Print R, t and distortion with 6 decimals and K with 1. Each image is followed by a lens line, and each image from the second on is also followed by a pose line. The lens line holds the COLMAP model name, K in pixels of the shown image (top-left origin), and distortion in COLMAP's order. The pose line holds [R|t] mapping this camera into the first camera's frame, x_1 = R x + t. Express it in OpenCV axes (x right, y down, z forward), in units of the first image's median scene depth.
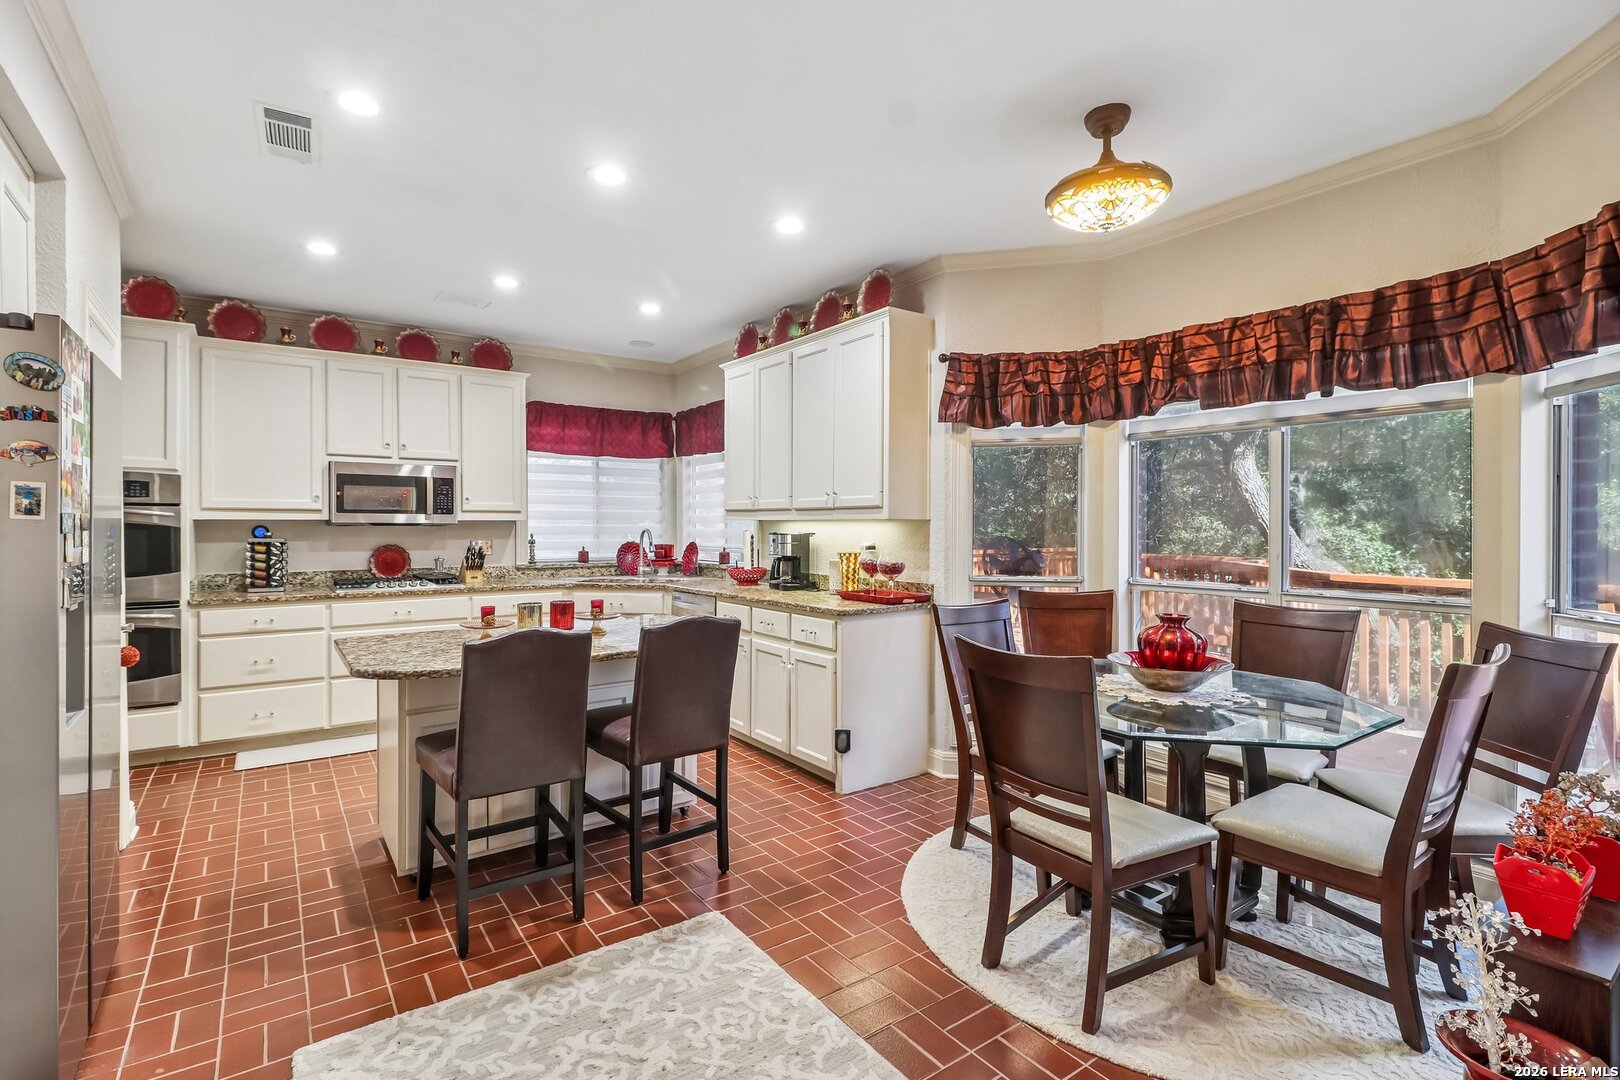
lens RADIAL K [[764.5, 0, 802.1], [0, 764.5, 527.1], [0, 0, 1]] dist [0.009959, -0.007549]
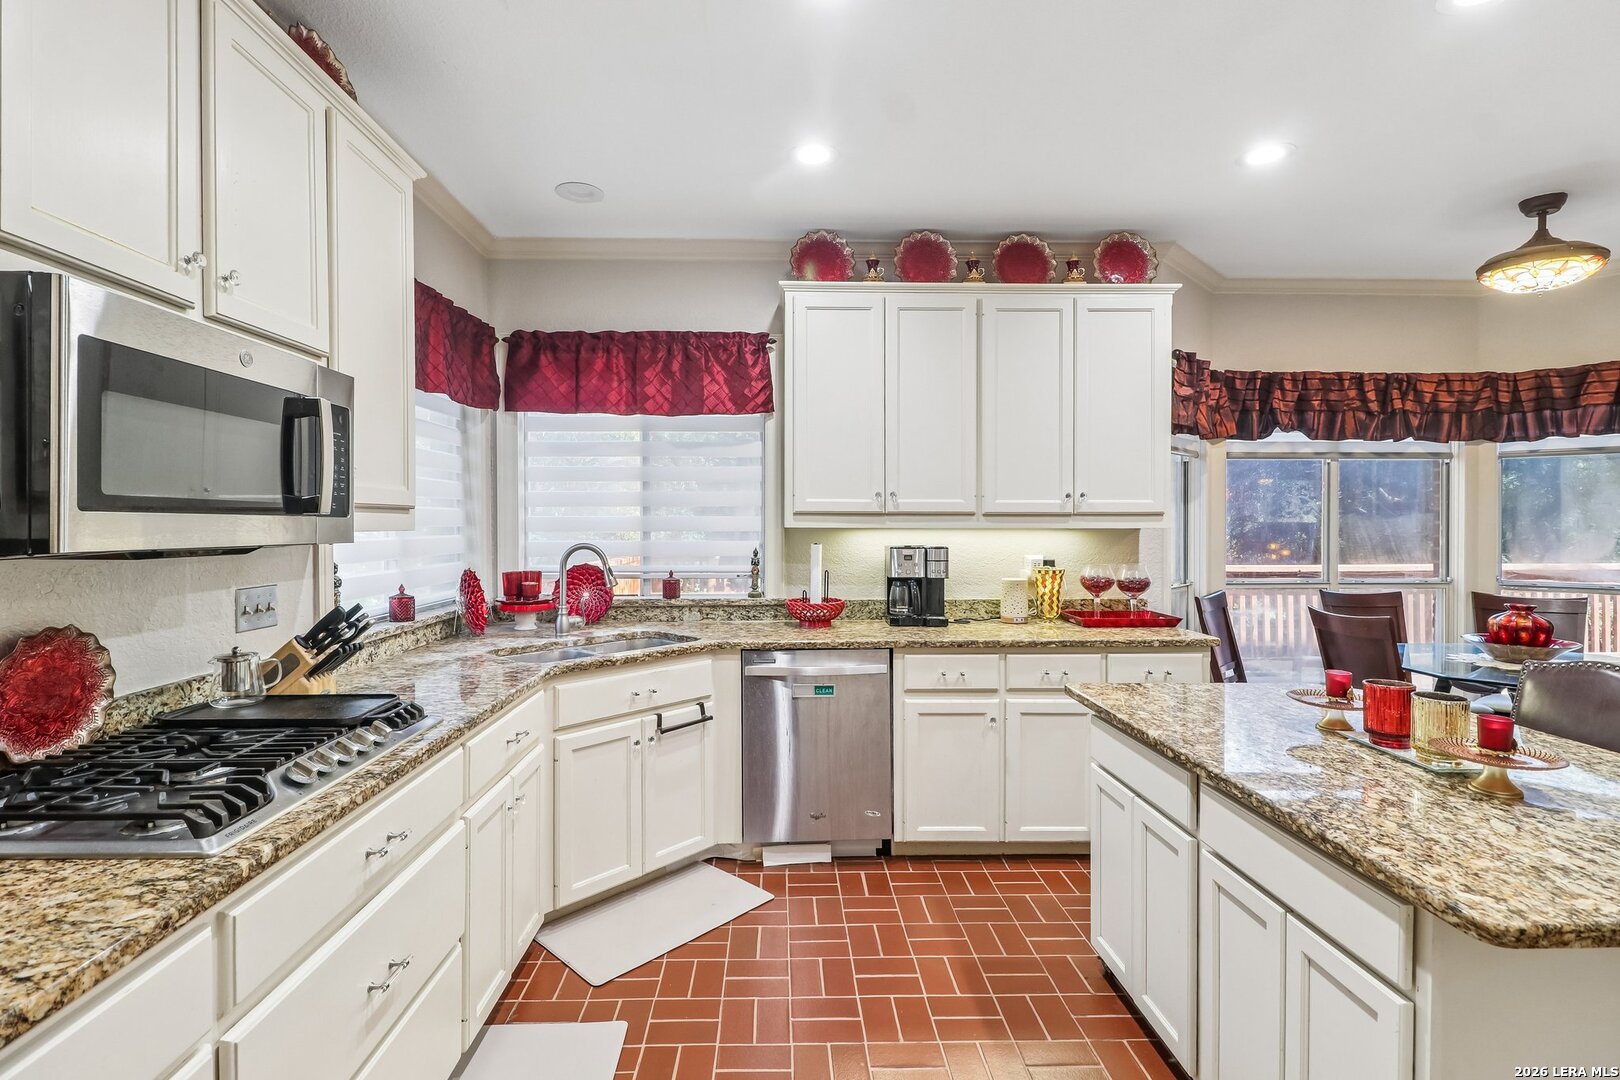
lens RADIAL K [[764.5, 0, 820.0], [0, 764.5, 534.0], [0, 0, 1]] dist [0.009959, -0.007549]
pose [[0.545147, -0.011998, 0.838254, -0.840040], [0.007126, 0.999928, 0.009678, -0.014209], [-0.838310, 0.000697, 0.545193, 0.851062]]
